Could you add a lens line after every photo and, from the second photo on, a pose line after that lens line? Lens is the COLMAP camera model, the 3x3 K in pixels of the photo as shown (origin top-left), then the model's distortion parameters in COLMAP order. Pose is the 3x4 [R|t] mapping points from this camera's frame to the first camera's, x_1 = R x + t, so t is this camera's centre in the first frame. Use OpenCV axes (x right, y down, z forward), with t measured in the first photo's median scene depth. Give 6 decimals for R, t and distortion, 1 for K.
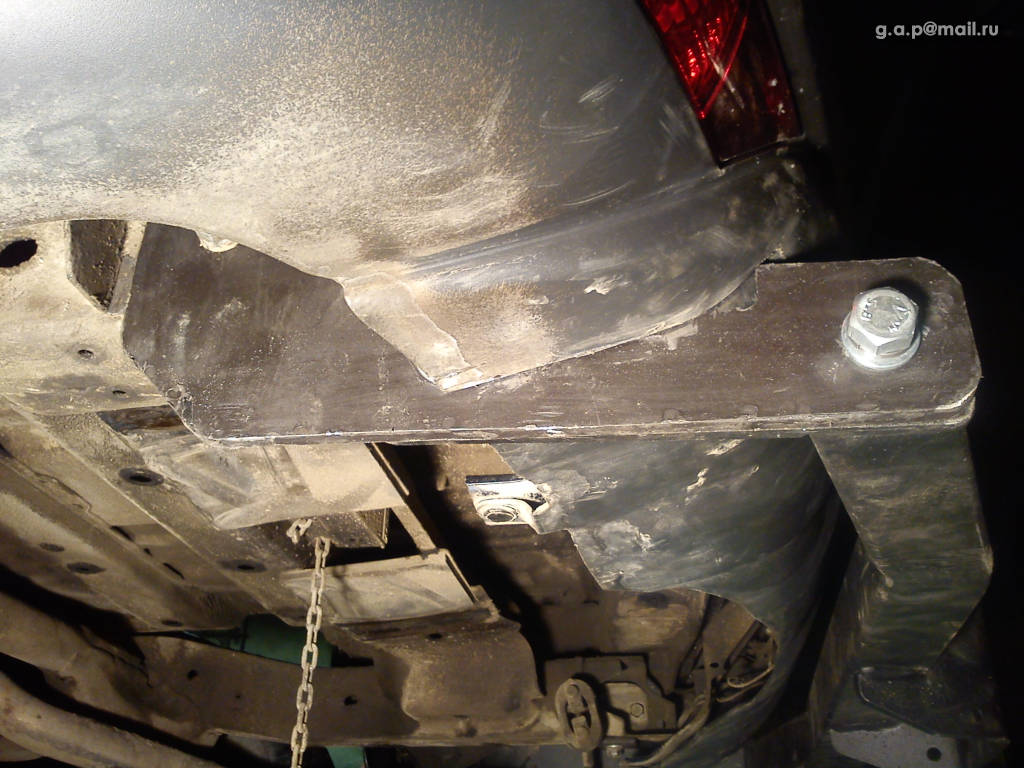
lens RADIAL K [[1003.6, 0, 512.0], [0, 1003.6, 384.0], [0, 0, 1]] dist [-0.127734, 0.297198]
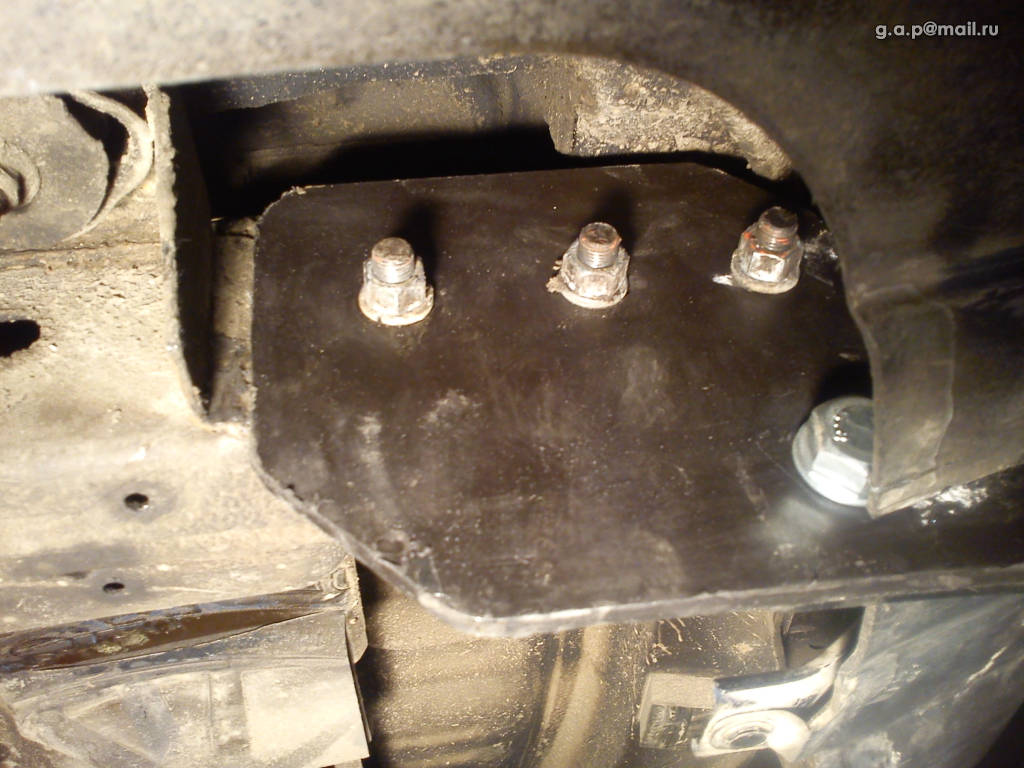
lens RADIAL K [[1003.6, 0, 512.0], [0, 1003.6, 384.0], [0, 0, 1]] dist [-0.127734, 0.297198]
pose [[0.965596, 0.006399, 0.259967, -0.375733], [0.055277, 0.971800, -0.229237, 0.048106], [-0.254103, 0.235721, 0.938013, 0.392864]]
